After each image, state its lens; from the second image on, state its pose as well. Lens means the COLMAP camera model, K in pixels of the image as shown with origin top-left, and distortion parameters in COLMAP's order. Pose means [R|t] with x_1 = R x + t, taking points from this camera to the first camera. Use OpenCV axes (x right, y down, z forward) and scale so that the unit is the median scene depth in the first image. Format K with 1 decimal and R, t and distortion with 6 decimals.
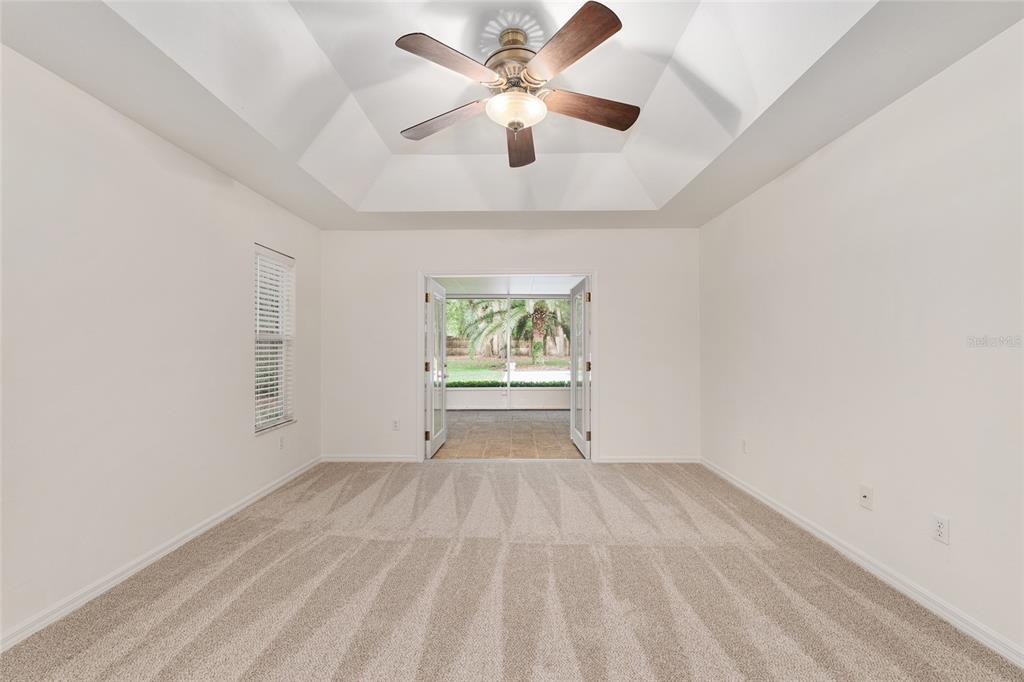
lens RADIAL K [[426.8, 0, 512.7], [0, 426.8, 337.8], [0, 0, 1]] dist [-0.013185, -0.000001]
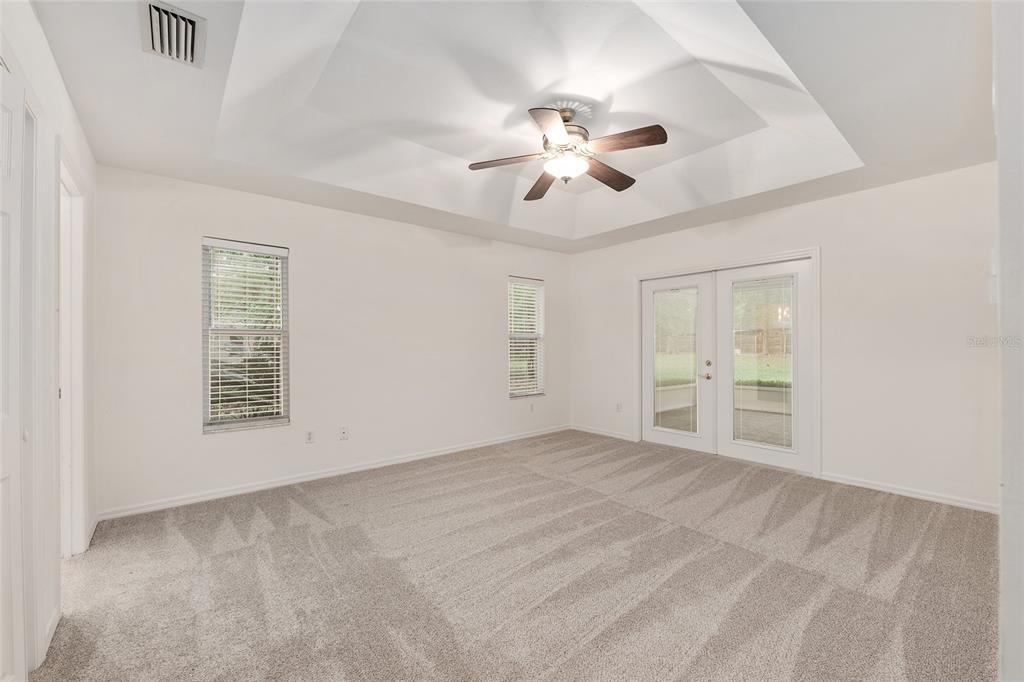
lens RADIAL K [[426.8, 0, 506.0], [0, 426.8, 343.5], [0, 0, 1]] dist [-0.013185, -0.000001]
pose [[0.647470, 0.001505, -0.762090, 0.655527], [0.015268, 0.999772, 0.014947, 0.002646], [0.761938, -0.021313, 0.647299, -0.023256]]
